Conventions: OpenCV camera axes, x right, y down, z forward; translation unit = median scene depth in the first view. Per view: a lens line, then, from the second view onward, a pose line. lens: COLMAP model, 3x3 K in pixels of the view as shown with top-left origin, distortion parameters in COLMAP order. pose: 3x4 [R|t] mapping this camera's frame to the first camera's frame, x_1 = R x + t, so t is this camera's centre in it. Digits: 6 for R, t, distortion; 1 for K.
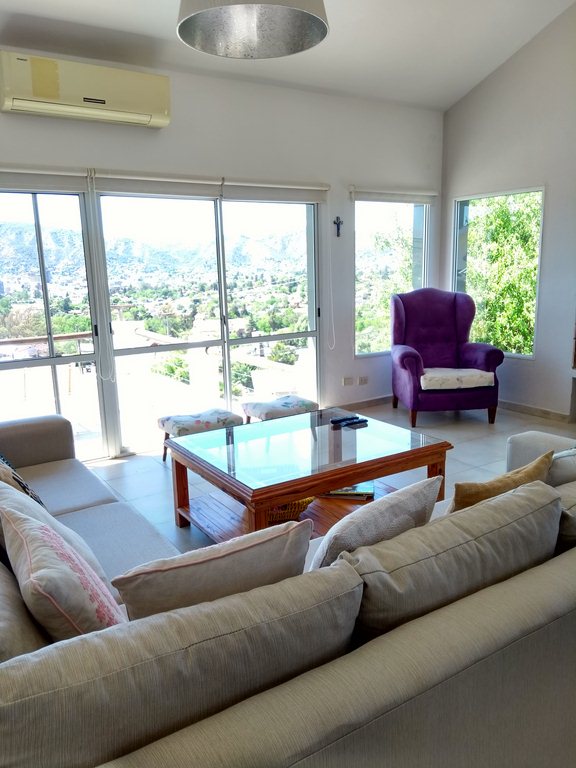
lens RADIAL K [[595.6, 0, 288.0], [0, 595.6, 384.0], [0, 0, 1]] dist [0.091111, -0.130635]
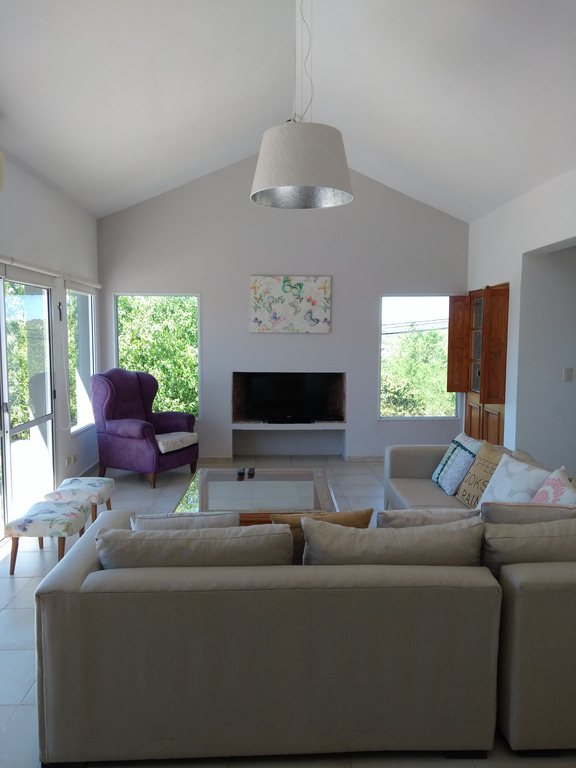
lens RADIAL K [[595.6, 0, 288.0], [0, 595.6, 384.0], [0, 0, 1]] dist [0.091111, -0.130635]
pose [[0.527105, -0.048468, 0.848417, -0.614201], [0.159259, 0.986317, -0.042599, -0.034650], [-0.834744, 0.157573, 0.527612, 0.151782]]
